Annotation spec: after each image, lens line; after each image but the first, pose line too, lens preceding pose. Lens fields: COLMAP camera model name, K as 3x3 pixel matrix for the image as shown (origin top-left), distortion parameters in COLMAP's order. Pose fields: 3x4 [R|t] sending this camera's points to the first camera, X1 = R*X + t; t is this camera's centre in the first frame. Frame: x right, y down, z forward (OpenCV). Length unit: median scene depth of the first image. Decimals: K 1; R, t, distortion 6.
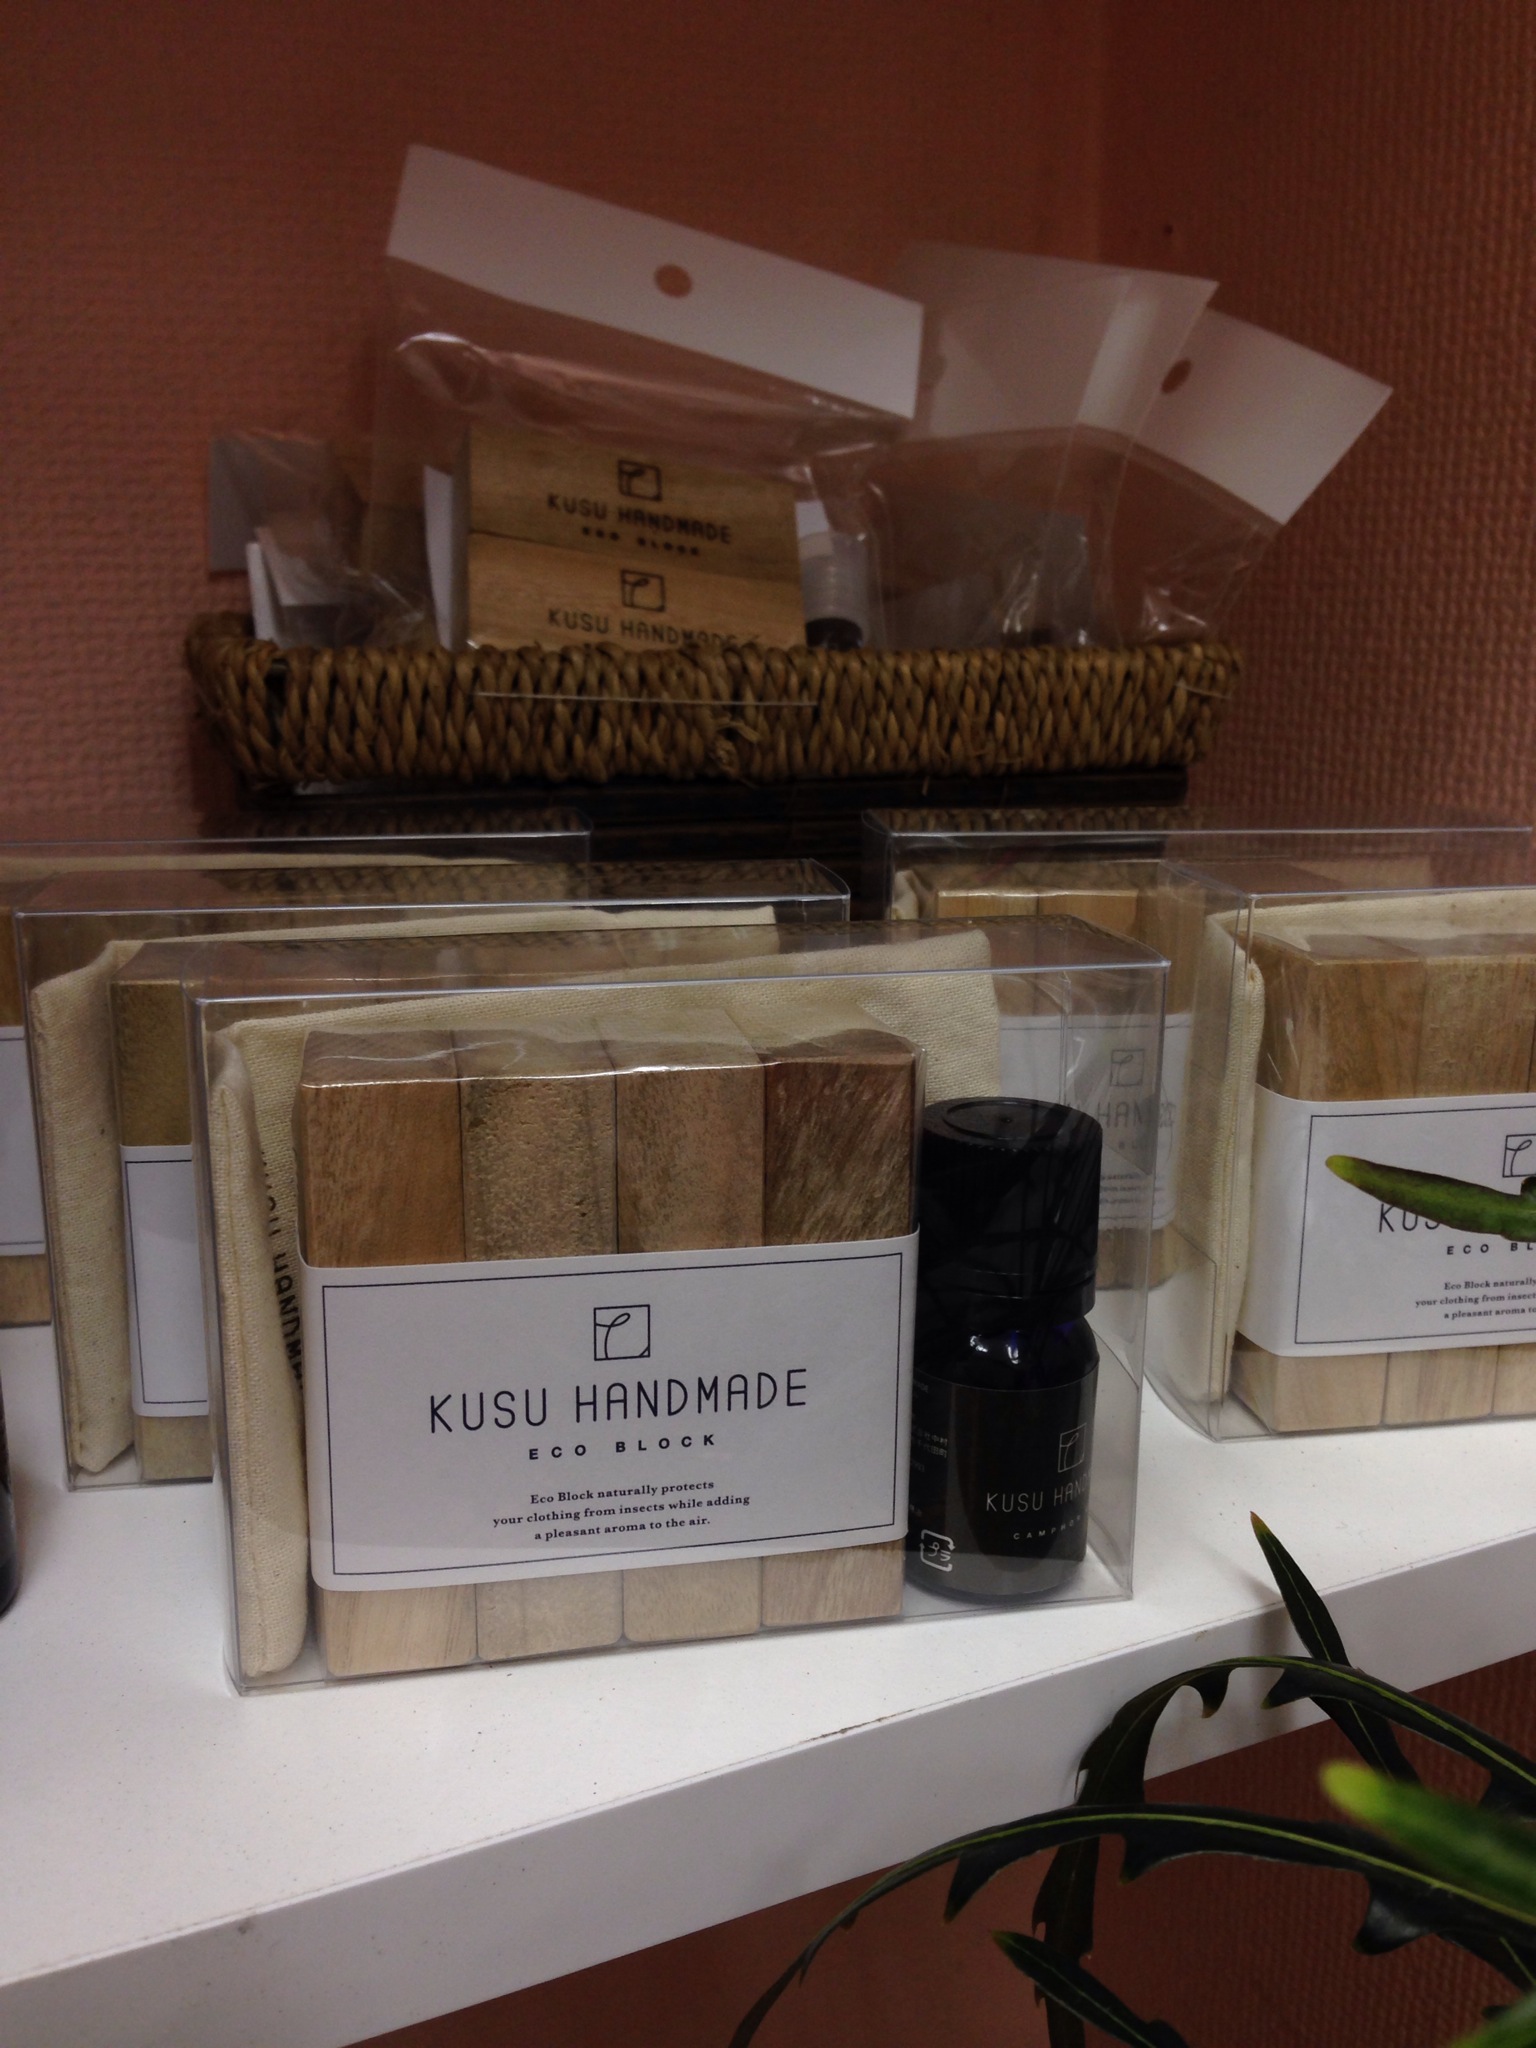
lens RADIAL K [[1982.9, 0, 768.0], [0, 1982.9, 1024.0], [0, 0, 1]] dist [0.056150, 0.000841]
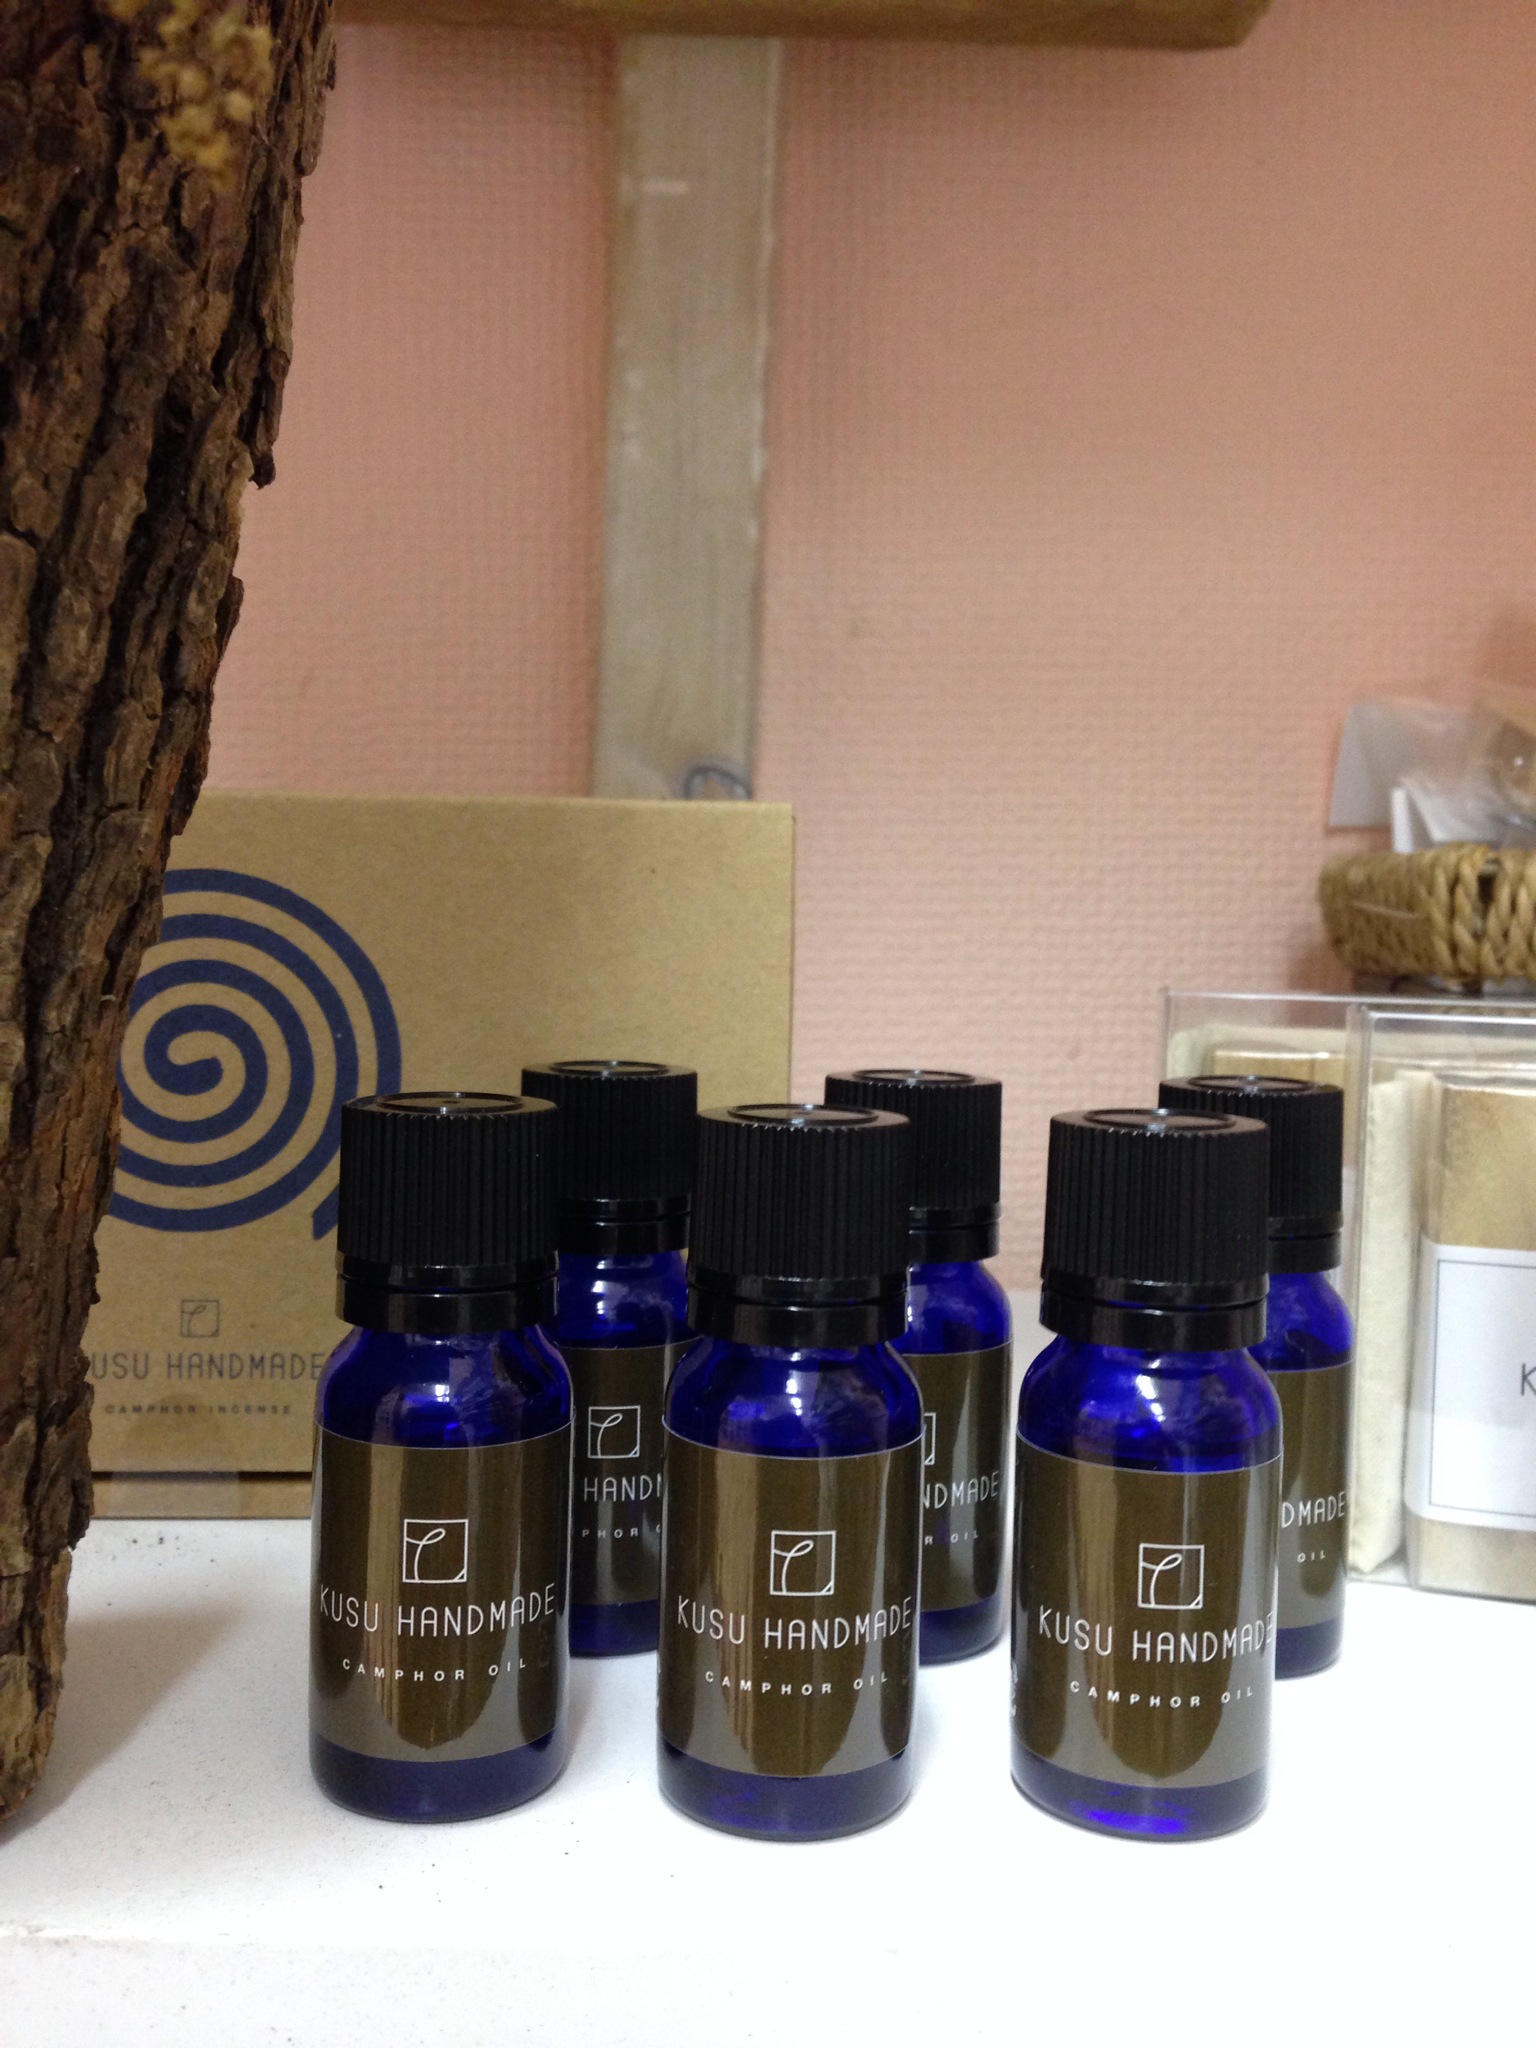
lens RADIAL K [[1982.9, 0, 768.0], [0, 1982.9, 1024.0], [0, 0, 1]] dist [0.056150, 0.000841]
pose [[0.922260, 0.044244, -0.384030, -0.142103], [-0.117313, 0.978612, -0.168985, 0.095151], [0.368339, 0.200900, 0.907725, -0.064927]]
